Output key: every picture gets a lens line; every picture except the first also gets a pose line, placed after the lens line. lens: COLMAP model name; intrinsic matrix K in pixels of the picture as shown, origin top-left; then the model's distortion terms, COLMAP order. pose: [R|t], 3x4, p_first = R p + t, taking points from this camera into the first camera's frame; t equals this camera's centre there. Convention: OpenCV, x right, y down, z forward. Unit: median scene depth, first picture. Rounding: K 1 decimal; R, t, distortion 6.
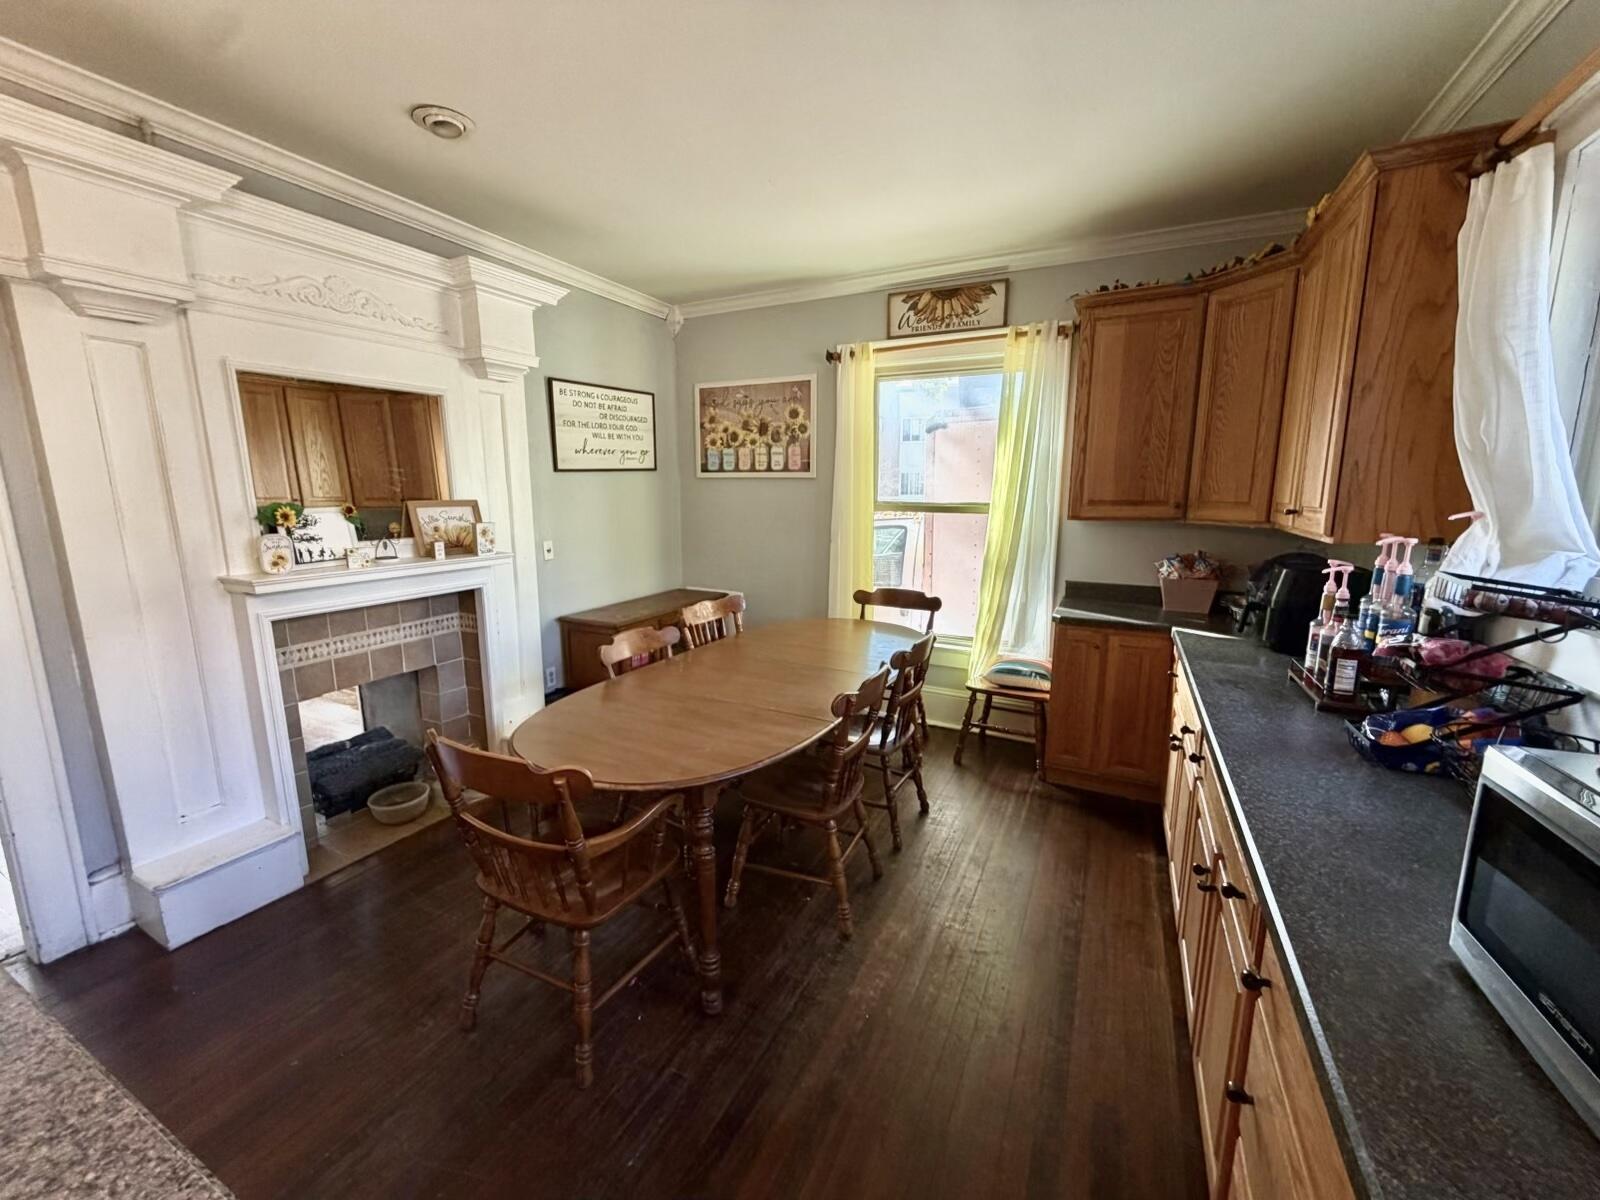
lens RADIAL K [[648.7, 0, 800.0], [0, 648.7, 600.0], [0, 0, 1]] dist [-0.001113, -0.000134]
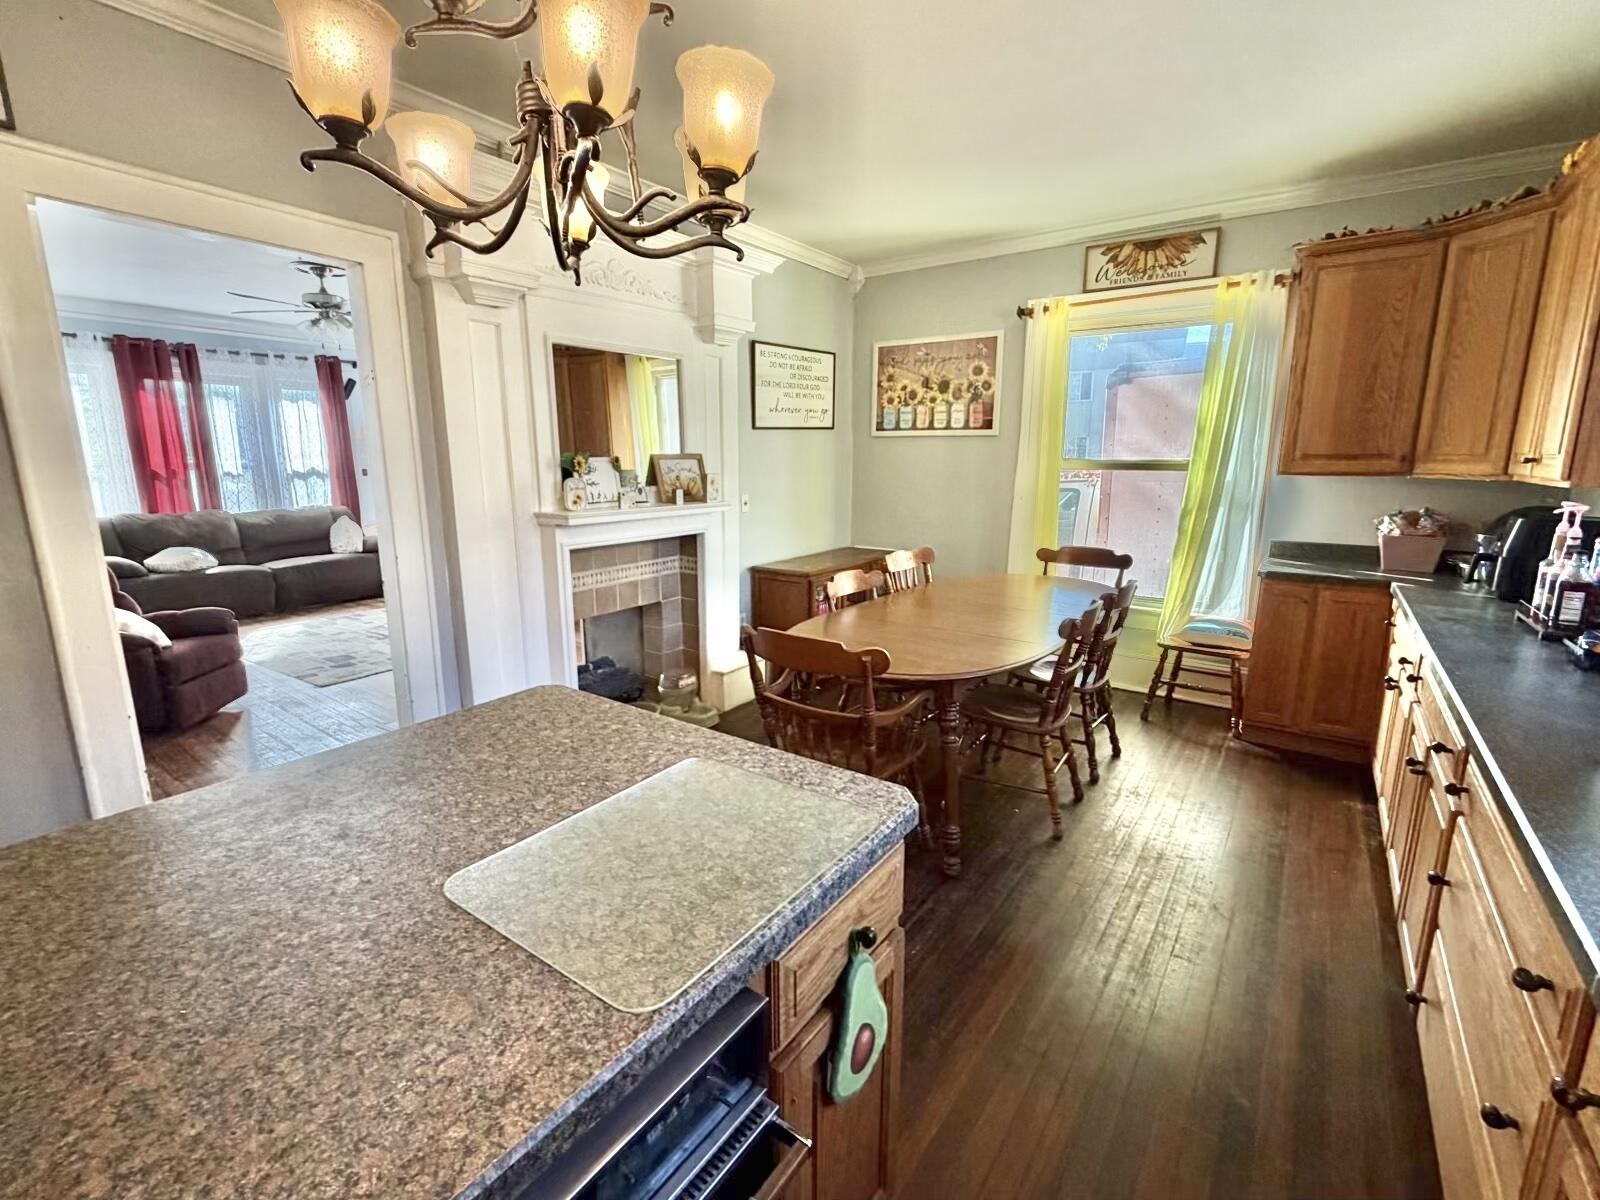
lens RADIAL K [[730.4, 0, 800.0], [0, 730.4, 600.0], [0, 0, 1]] dist [-0.000612, -0.000090]
pose [[0.987554, 0.030862, -0.154221, -0.127347], [-0.027209, 0.999298, 0.025737, 0.058374], [0.154907, -0.021220, 0.987701, -0.212120]]
